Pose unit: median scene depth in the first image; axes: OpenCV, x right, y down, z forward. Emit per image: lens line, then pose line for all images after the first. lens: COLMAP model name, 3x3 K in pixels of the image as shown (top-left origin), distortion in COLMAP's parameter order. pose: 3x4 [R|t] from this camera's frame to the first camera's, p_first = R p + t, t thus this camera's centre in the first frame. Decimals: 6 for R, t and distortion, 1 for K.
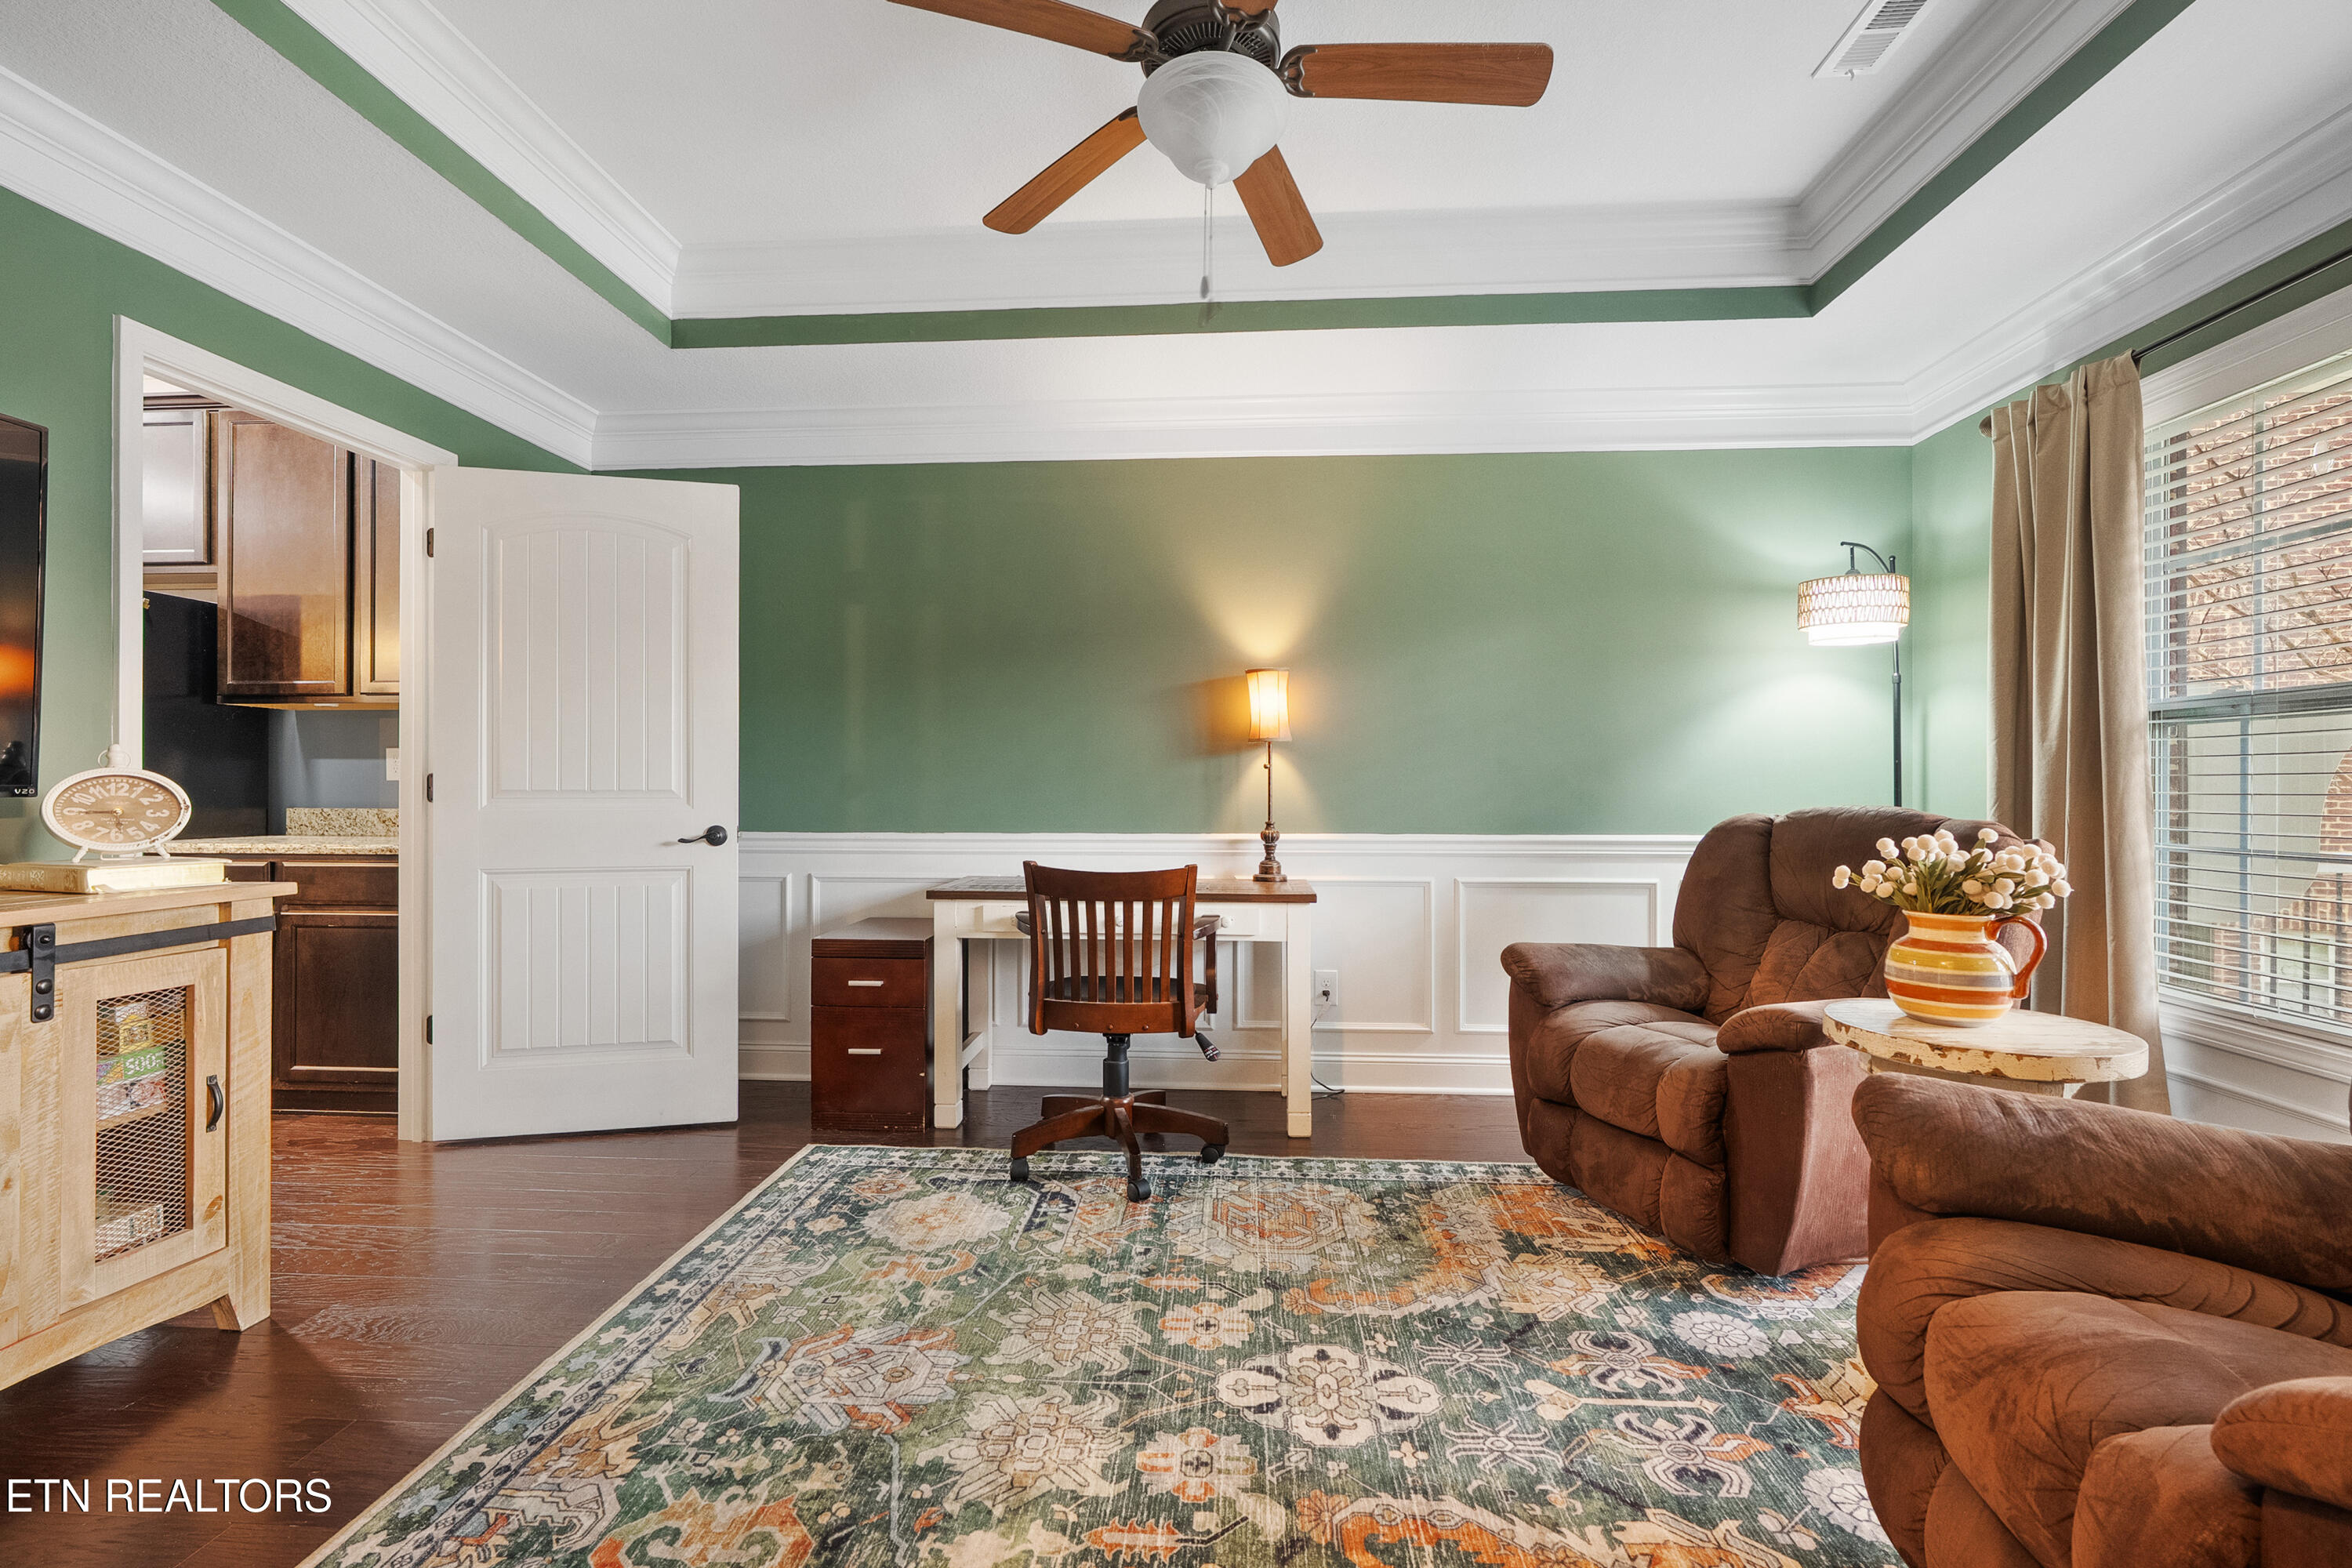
lens RADIAL K [[1068.4, 0, 1191.9], [0, 1068.4, 783.9], [0, 0, 1]] dist [-0.018265, 0.004574]
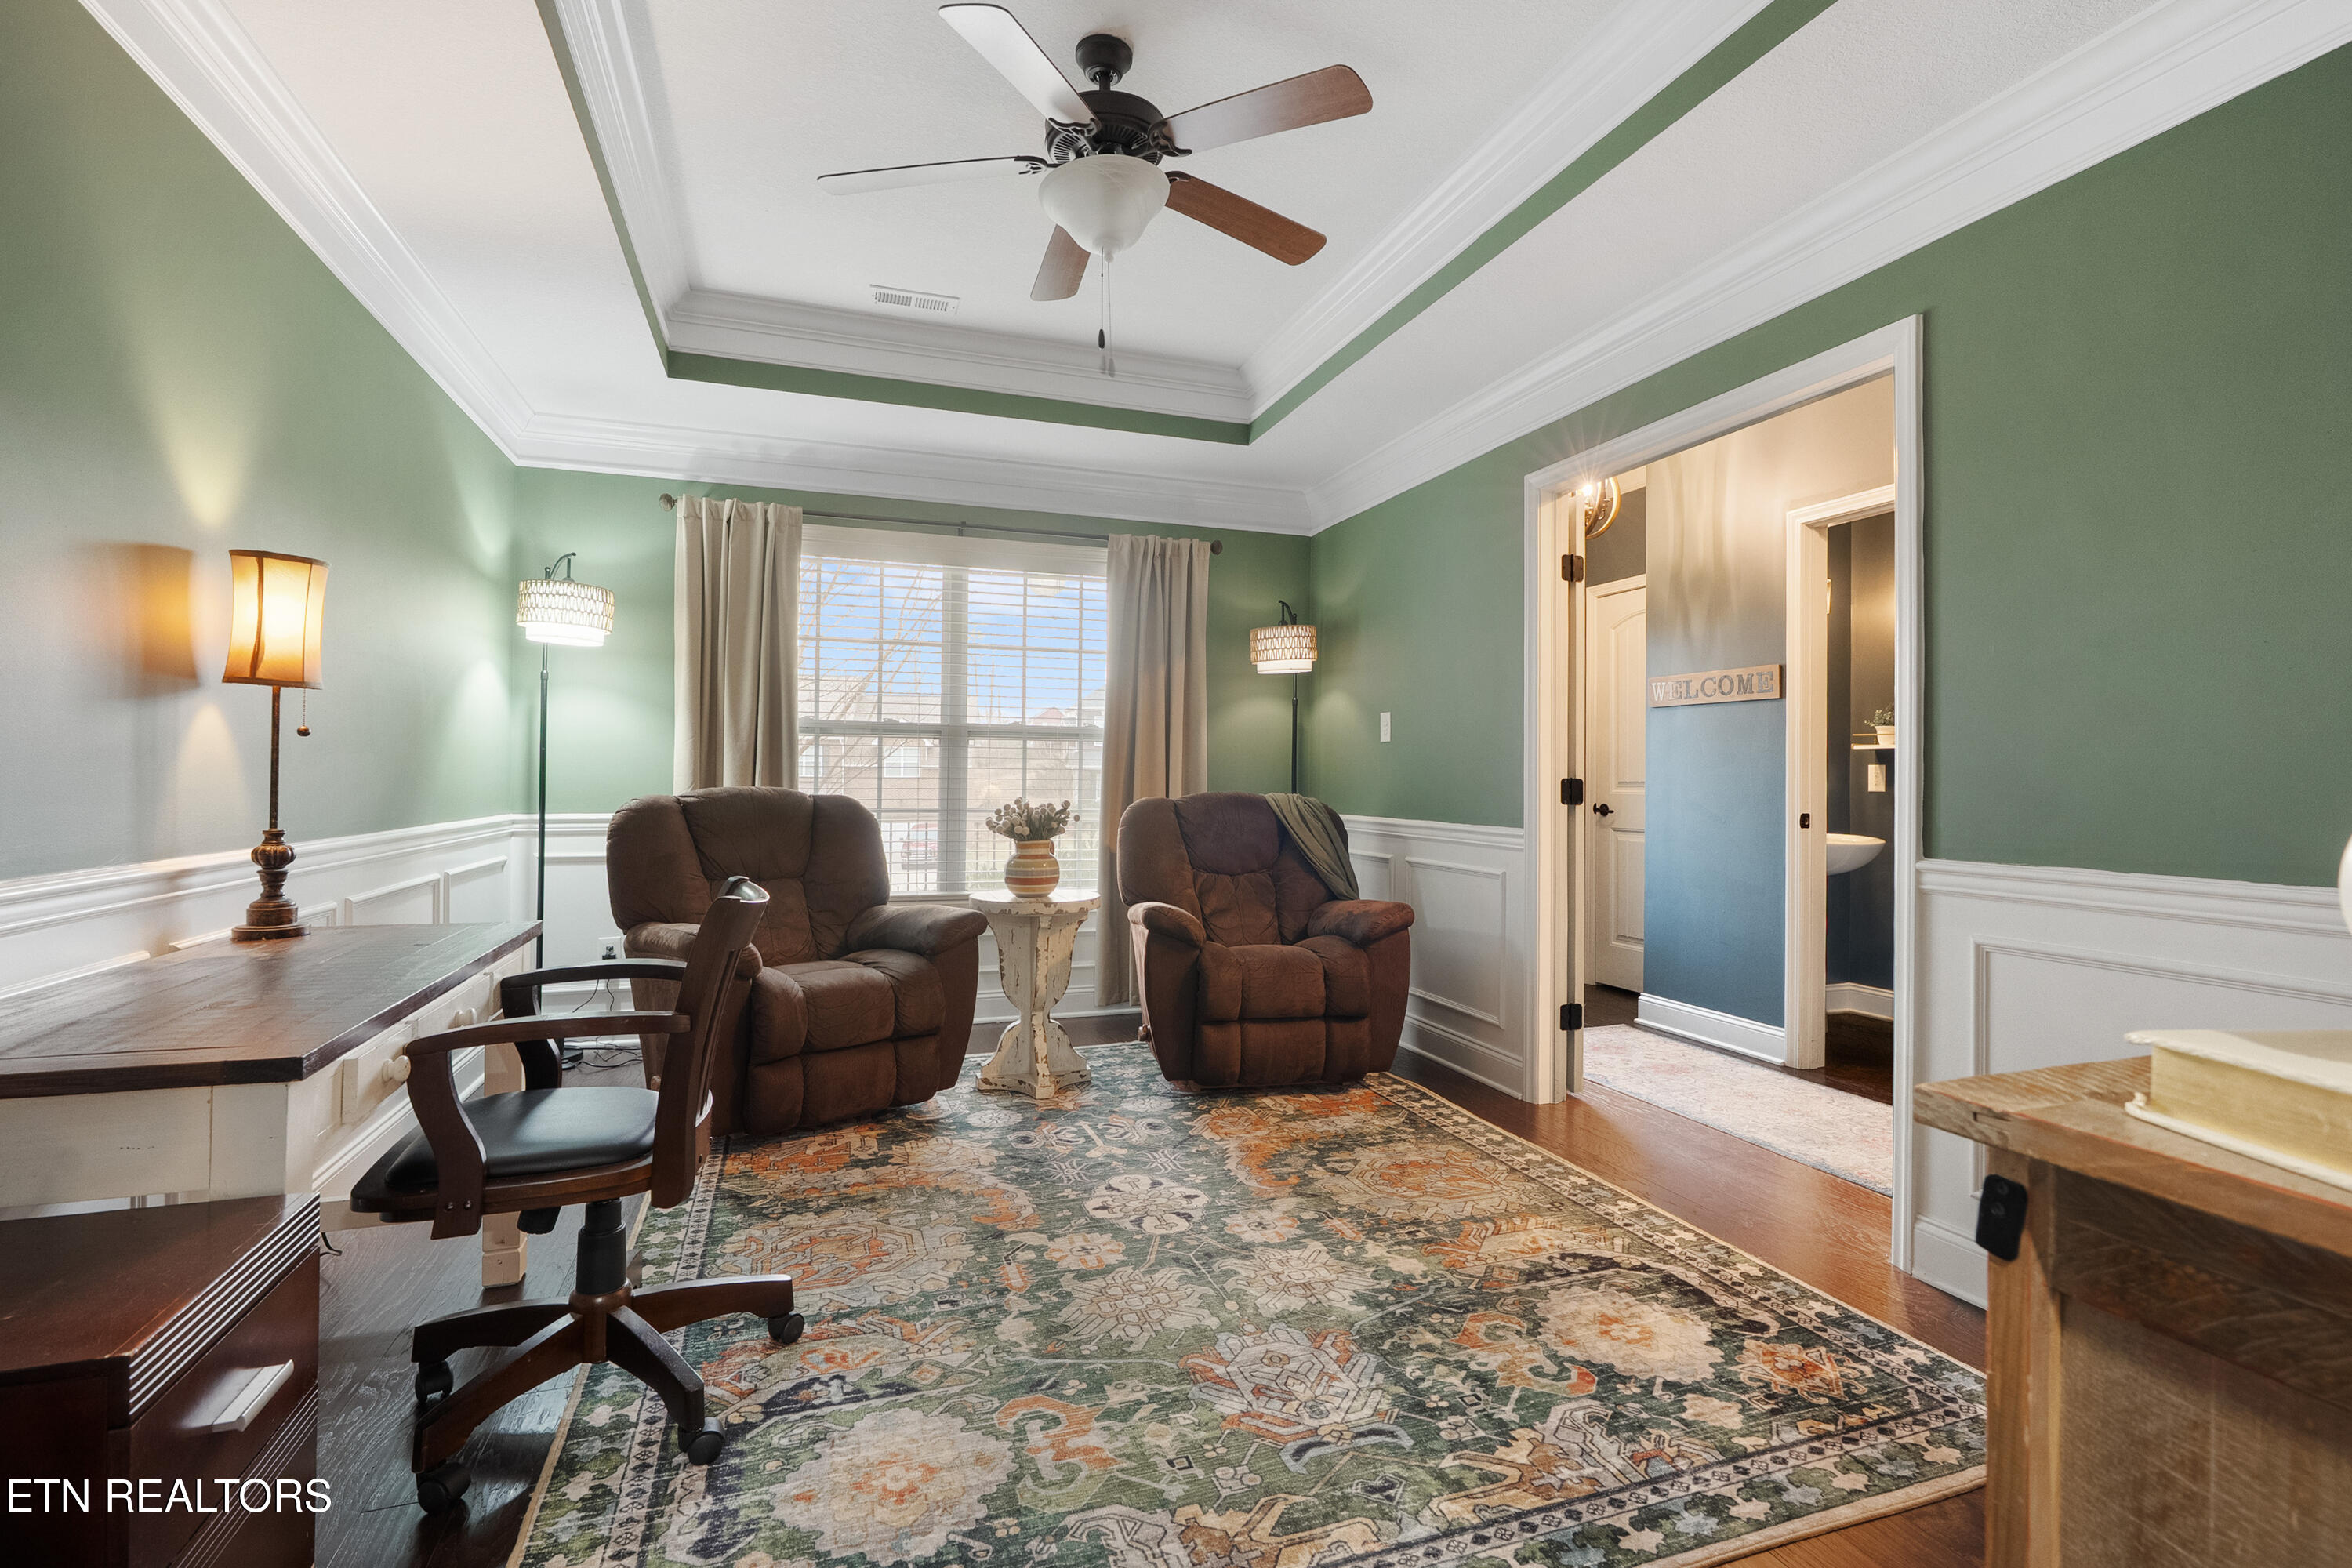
lens RADIAL K [[1068.4, 0, 1182.2], [0, 1068.4, 772.8], [0, 0, 1]] dist [-0.018265, 0.004574]
pose [[-0.383667, -0.001883, 0.923470, -1.225932], [-0.013159, 0.999908, -0.003428, 0.003938], [-0.923378, -0.013467, -0.383656, 1.541247]]
